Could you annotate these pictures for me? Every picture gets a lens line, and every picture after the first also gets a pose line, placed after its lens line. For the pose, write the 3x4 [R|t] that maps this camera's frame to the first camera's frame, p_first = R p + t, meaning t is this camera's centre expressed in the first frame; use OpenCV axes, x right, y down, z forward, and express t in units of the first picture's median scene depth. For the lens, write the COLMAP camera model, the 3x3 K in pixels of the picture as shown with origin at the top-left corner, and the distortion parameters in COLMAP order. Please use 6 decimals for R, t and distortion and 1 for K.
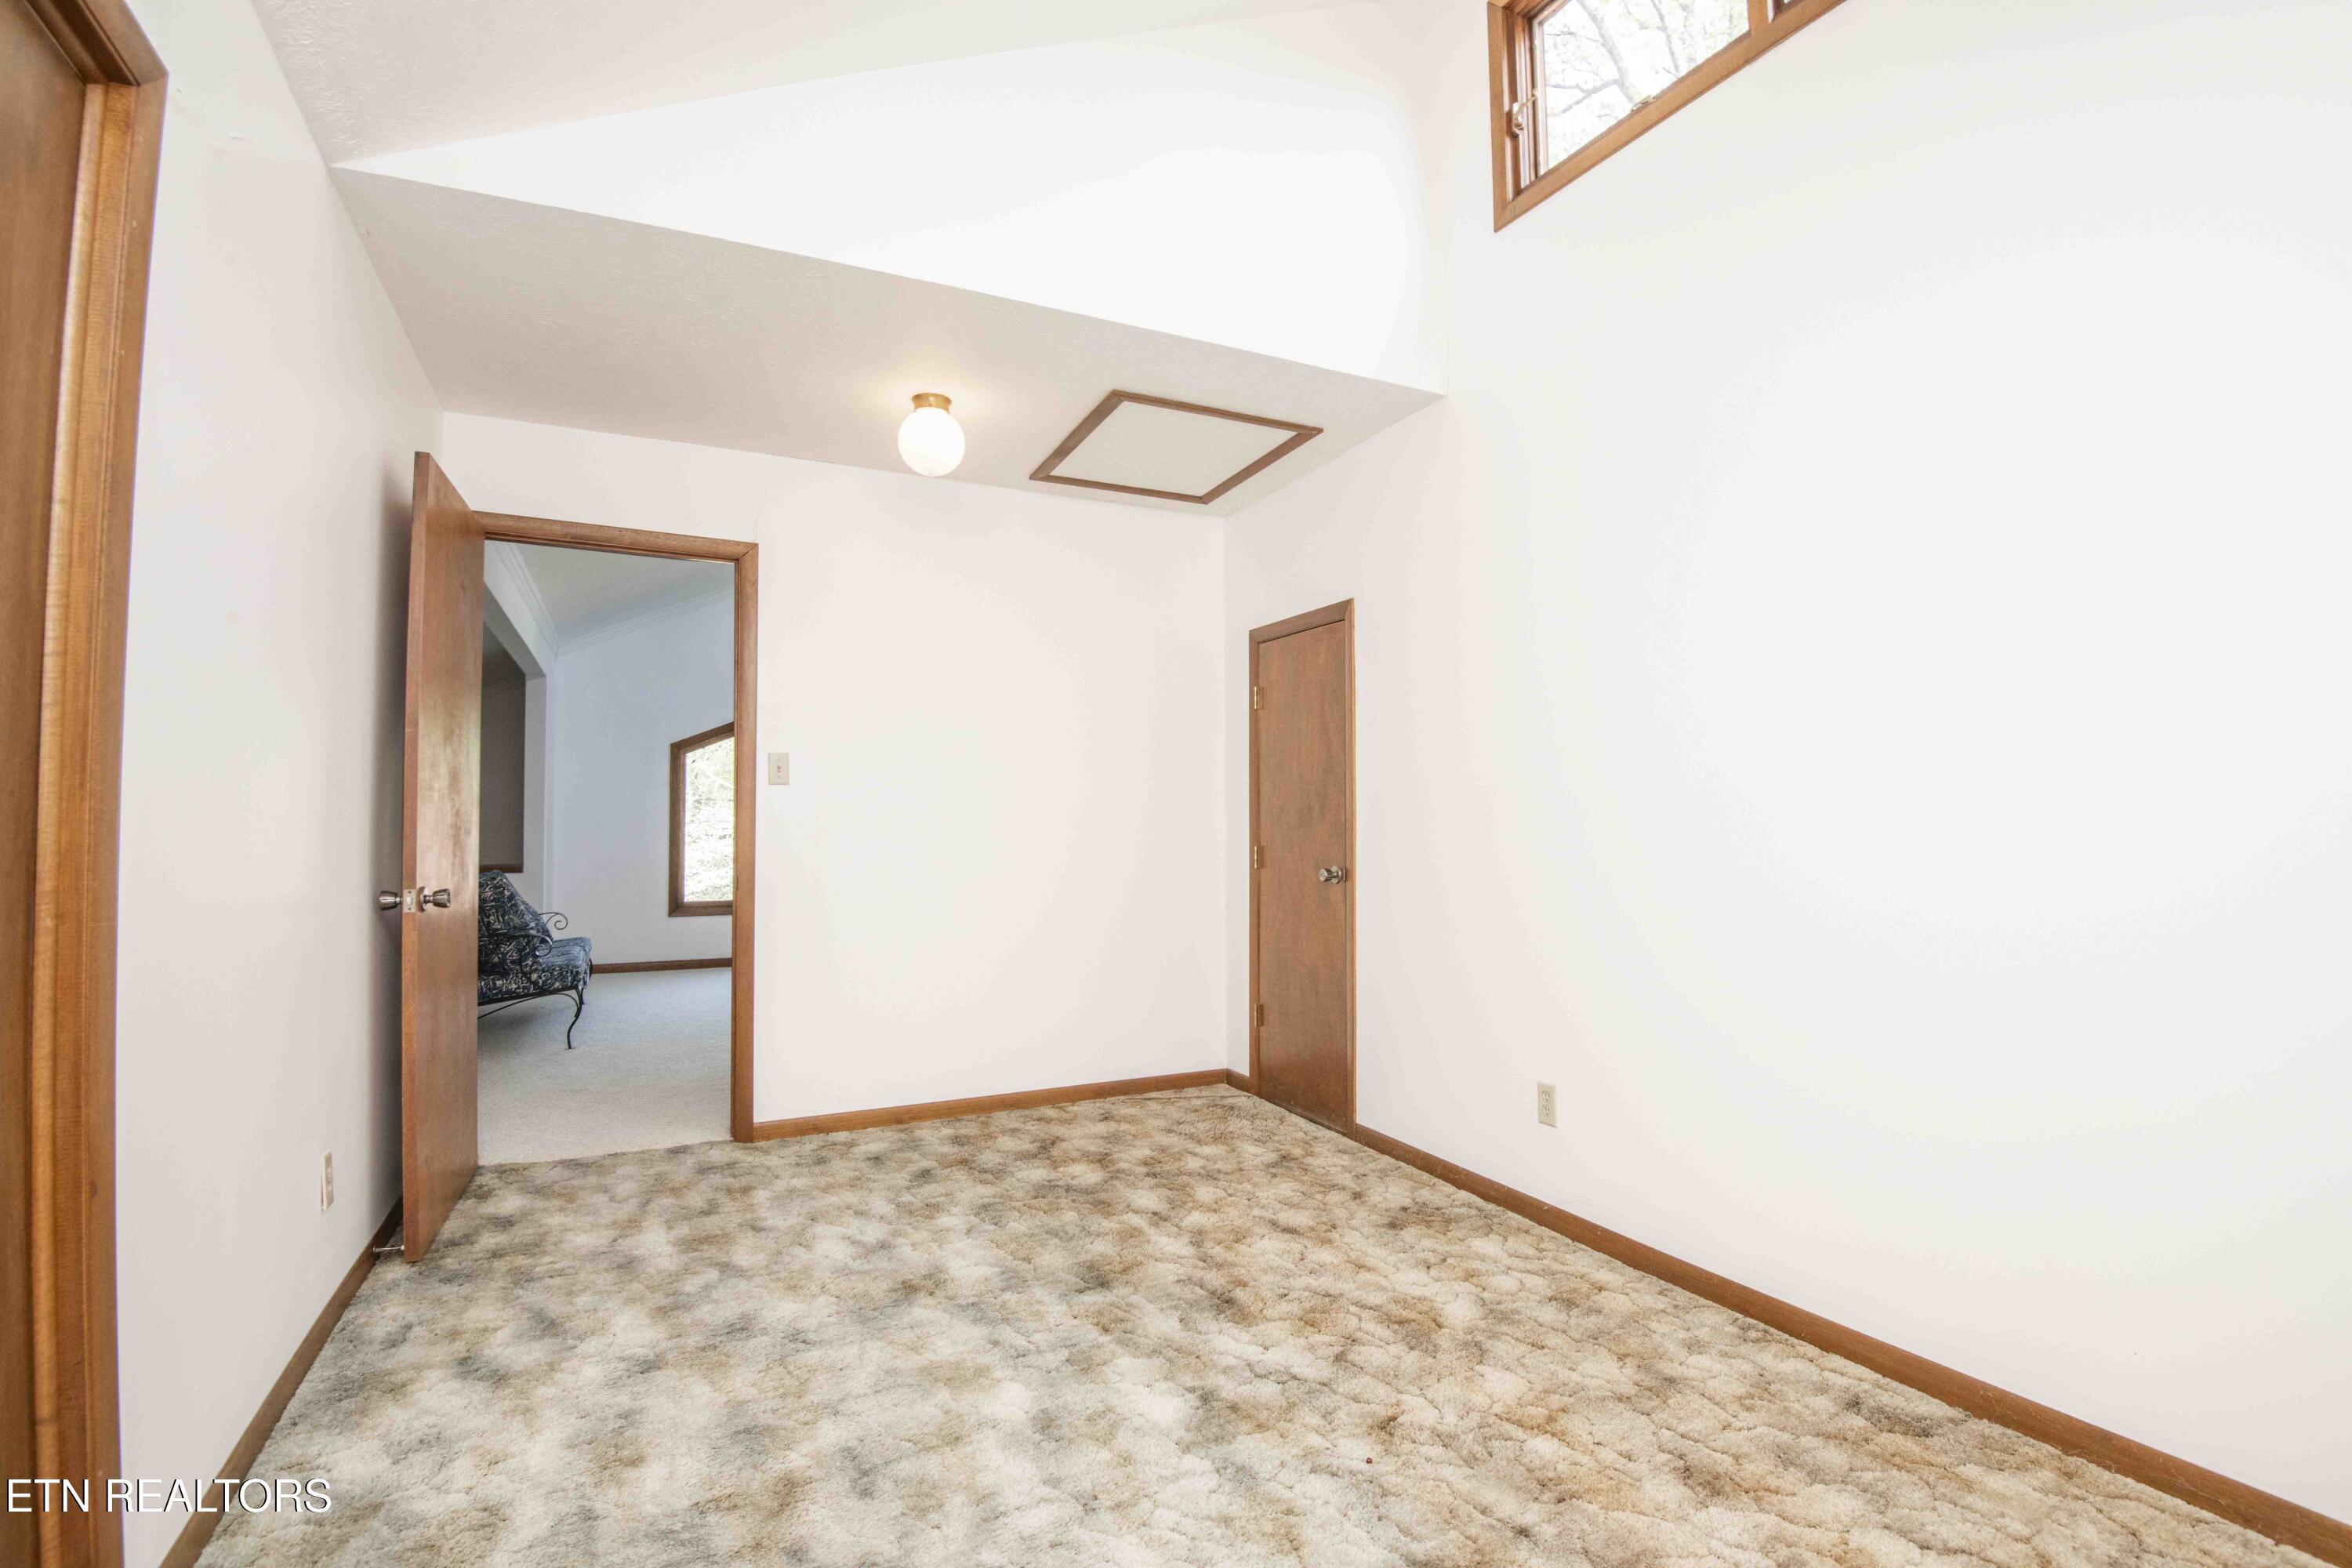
lens RADIAL K [[1089.5, 0, 1185.2], [0, 1089.5, 776.0], [0, 0, 1]] dist [-0.000755, -0.026474]
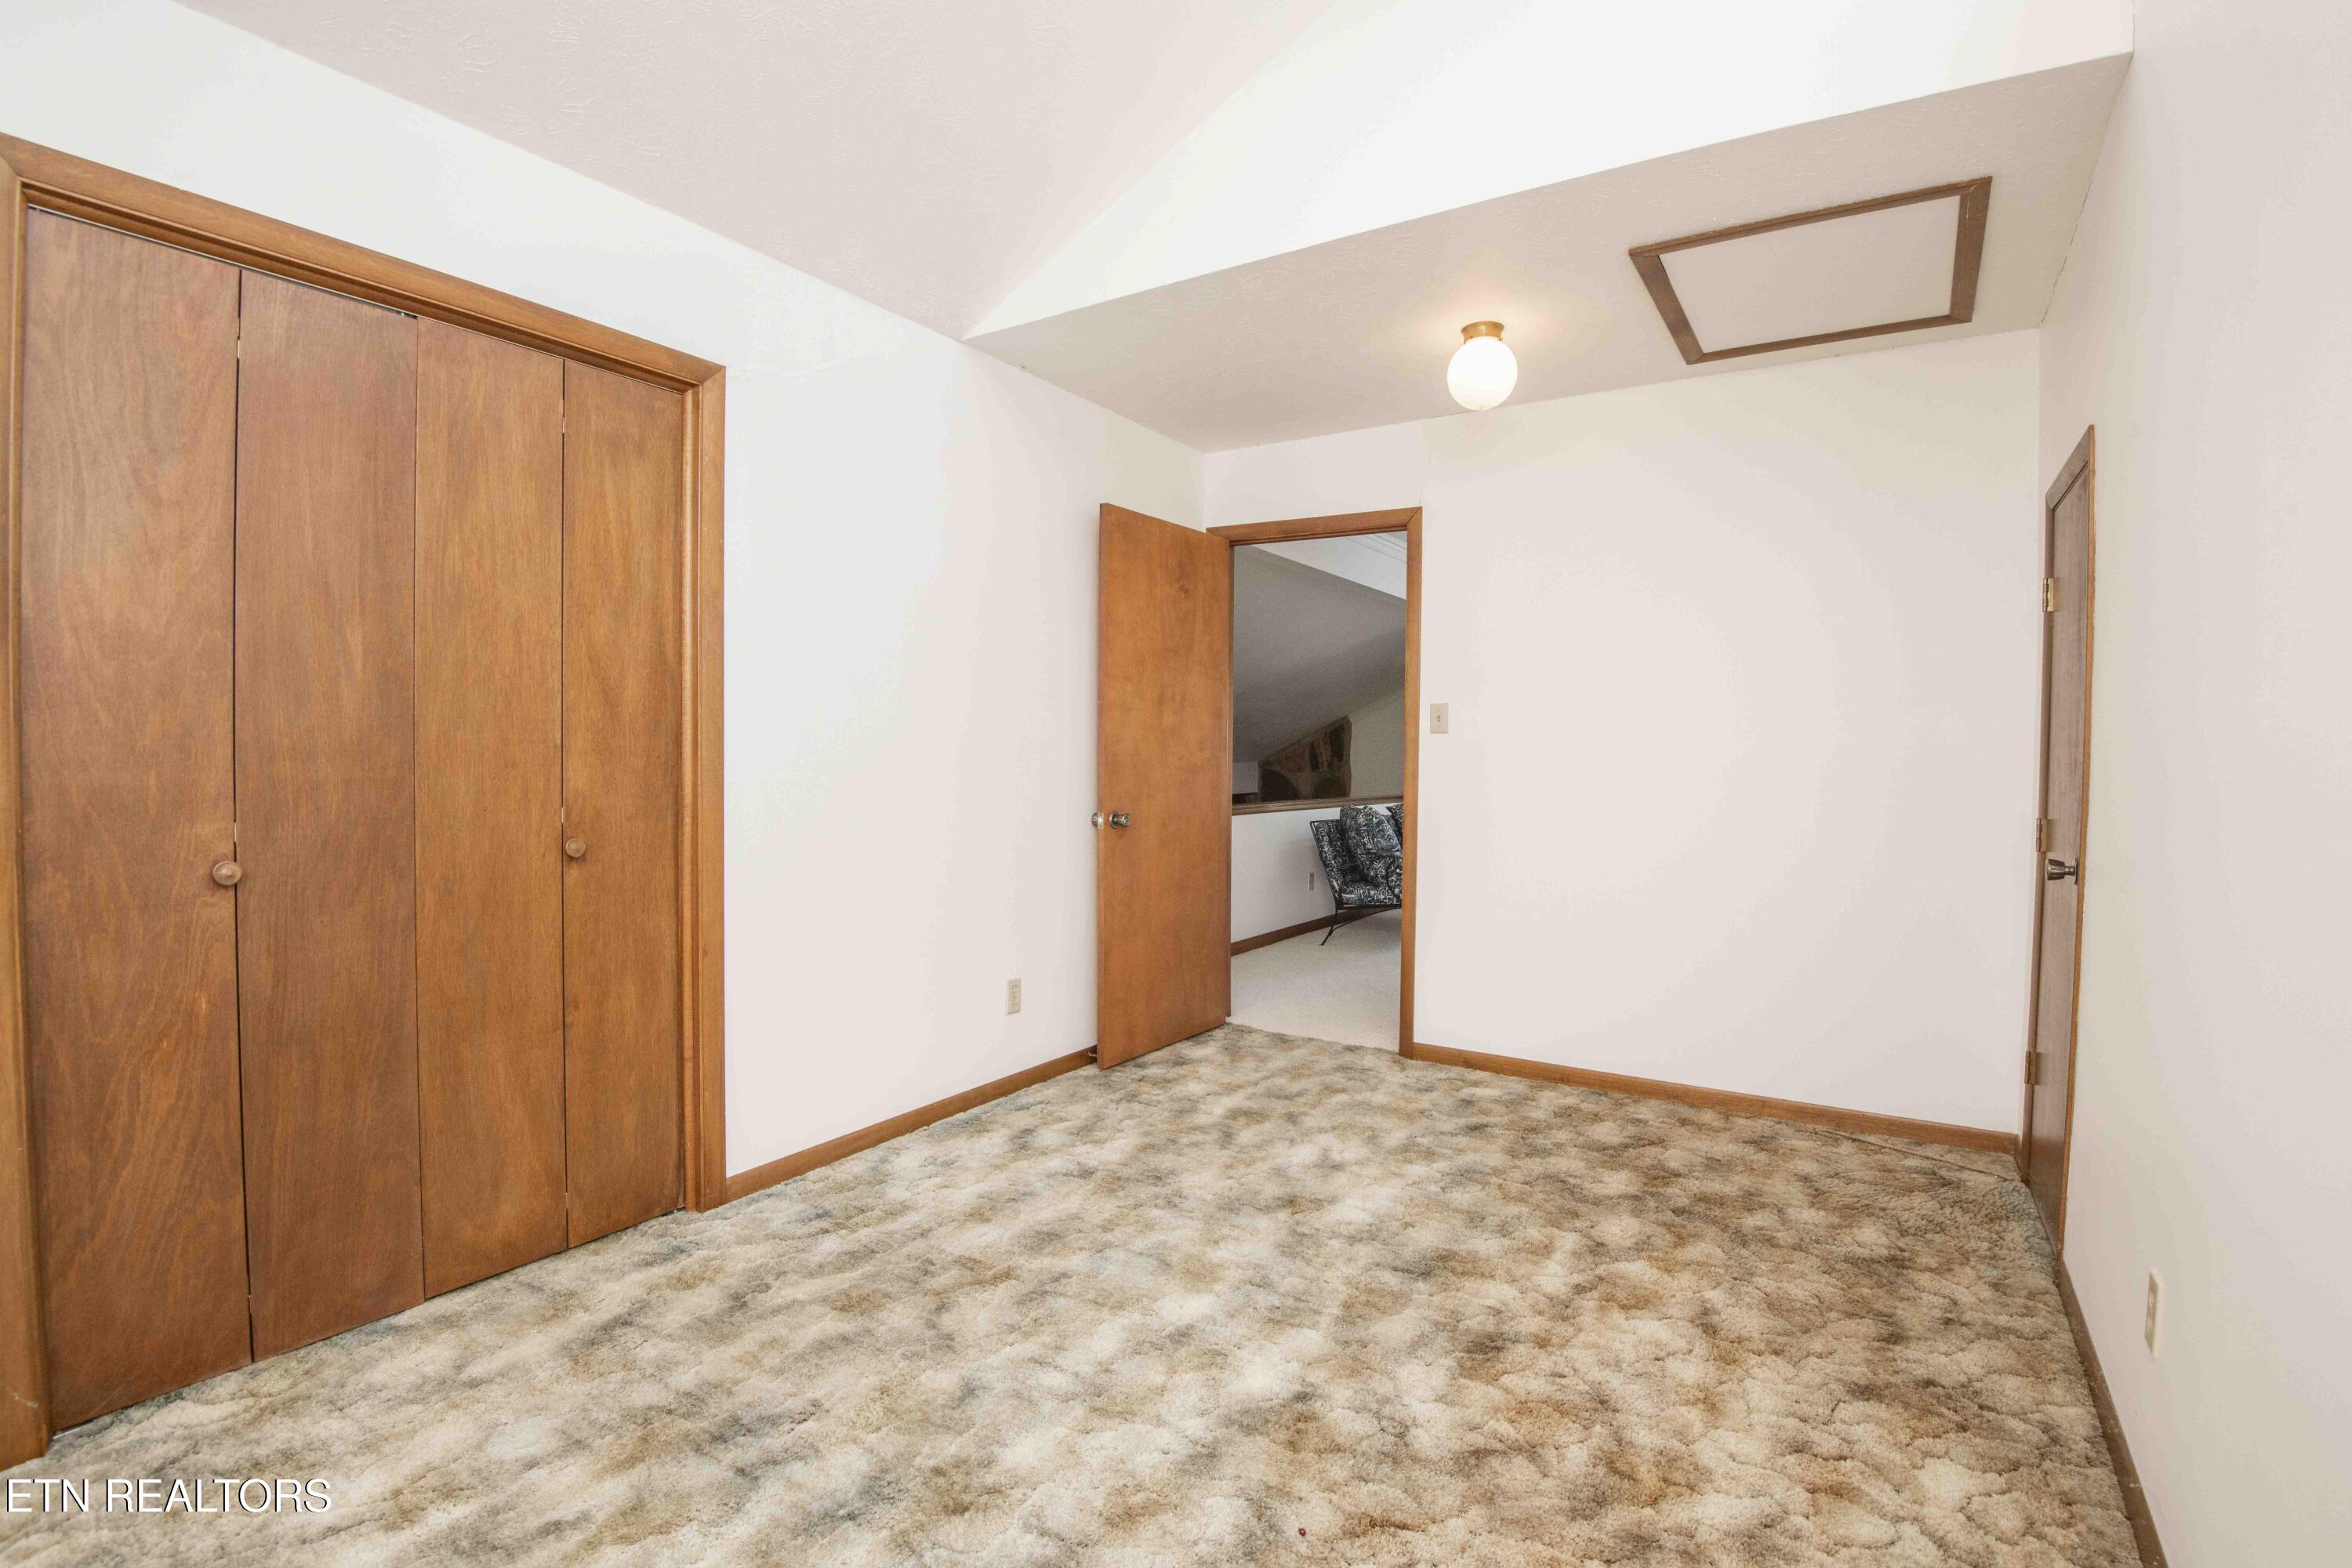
lens RADIAL K [[1089.5, 0, 1185.2], [0, 1089.5, 776.0], [0, 0, 1]] dist [-0.000755, -0.026474]
pose [[0.521187, 0.027952, -0.852985, 0.500963], [0.024266, 0.998574, 0.047549, -0.008434], [0.853097, -0.045481, 0.519766, 0.297277]]
